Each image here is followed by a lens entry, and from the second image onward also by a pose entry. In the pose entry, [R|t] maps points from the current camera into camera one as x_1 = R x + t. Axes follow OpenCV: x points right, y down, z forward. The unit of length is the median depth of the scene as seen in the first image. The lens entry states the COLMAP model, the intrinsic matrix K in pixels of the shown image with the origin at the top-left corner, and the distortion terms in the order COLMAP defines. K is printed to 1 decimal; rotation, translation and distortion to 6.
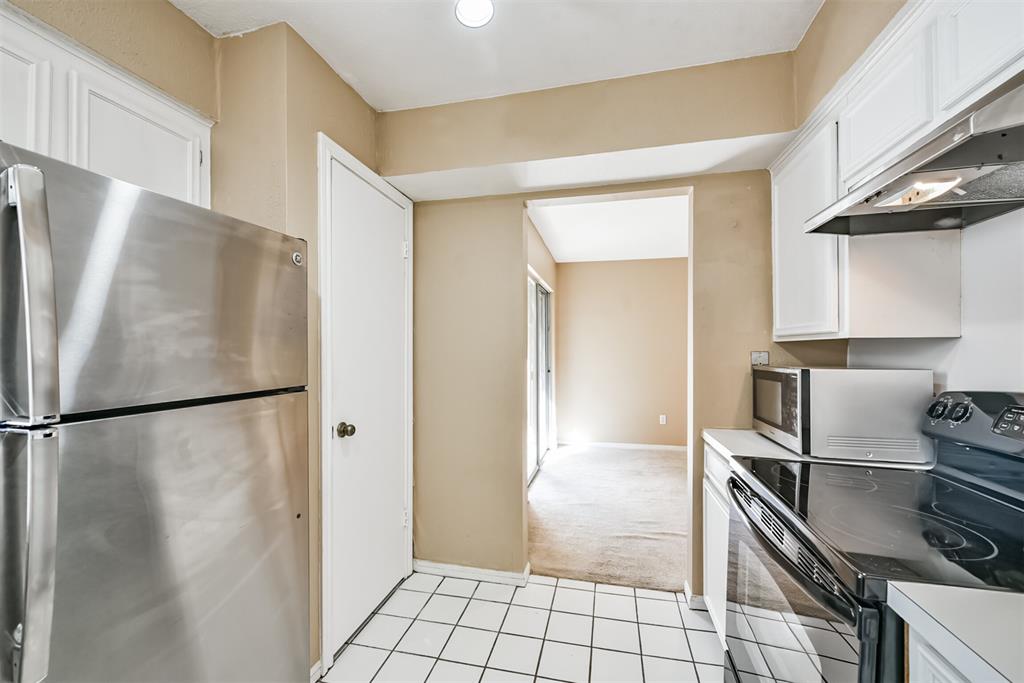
lens RADIAL K [[406.4, 0, 516.8], [0, 406.4, 353.8], [0, 0, 1]] dist [0.000099, -0.000217]
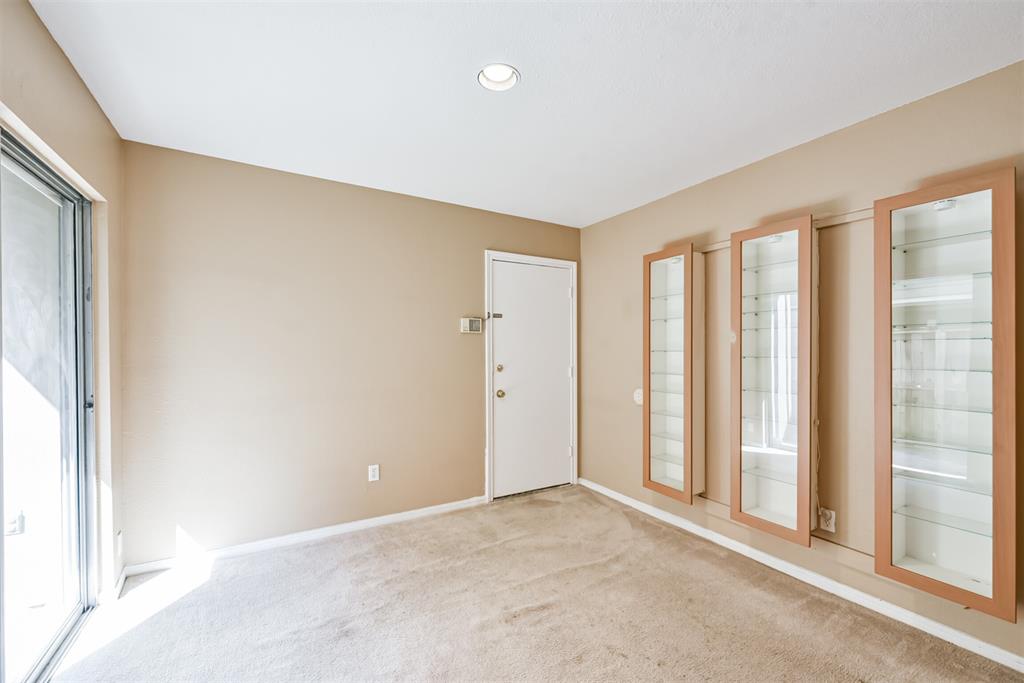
lens RADIAL K [[422.1, 0, 518.5], [0, 422.1, 350.3], [0, 0, 1]] dist [-0.002086, -0.000089]
pose [[0.721759, 0.000424, 0.692144, 0.259994], [0.002201, 0.999993, -0.002908, -0.019044], [-0.692141, 0.003623, 0.721754, 1.155462]]
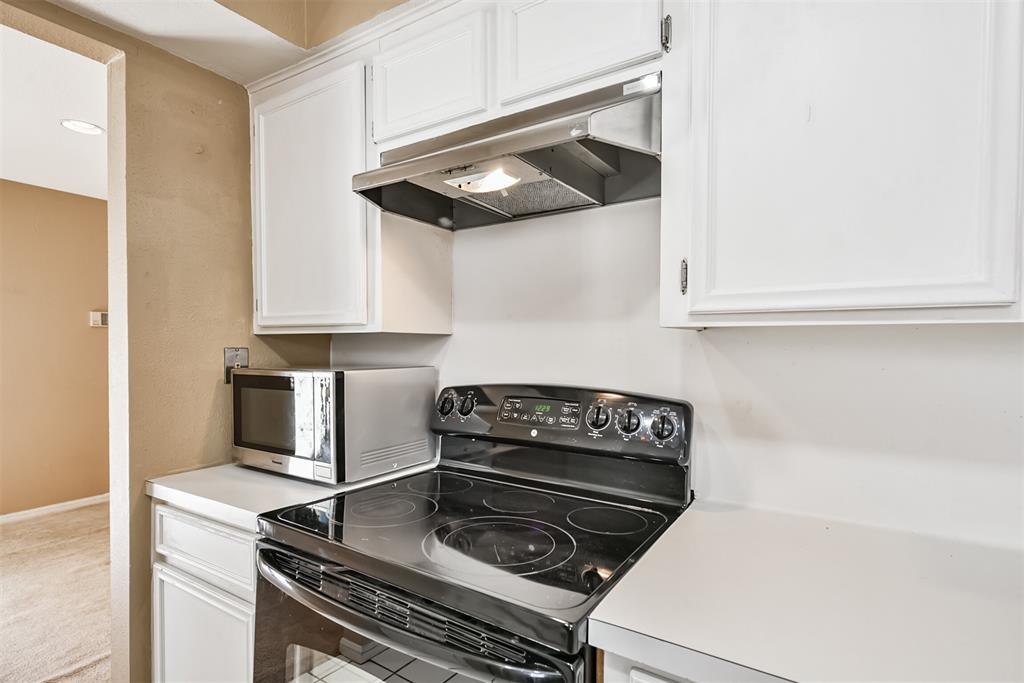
lens RADIAL K [[497.4, 0, 518.2], [0, 497.4, 354.0], [0, 0, 1]] dist [0.003139, 0.000022]
pose [[0.332482, -0.013159, 0.943018, -0.040460], [0.004505, 0.999913, 0.012364, -0.003398], [-0.943099, 0.000137, 0.332513, 0.260311]]
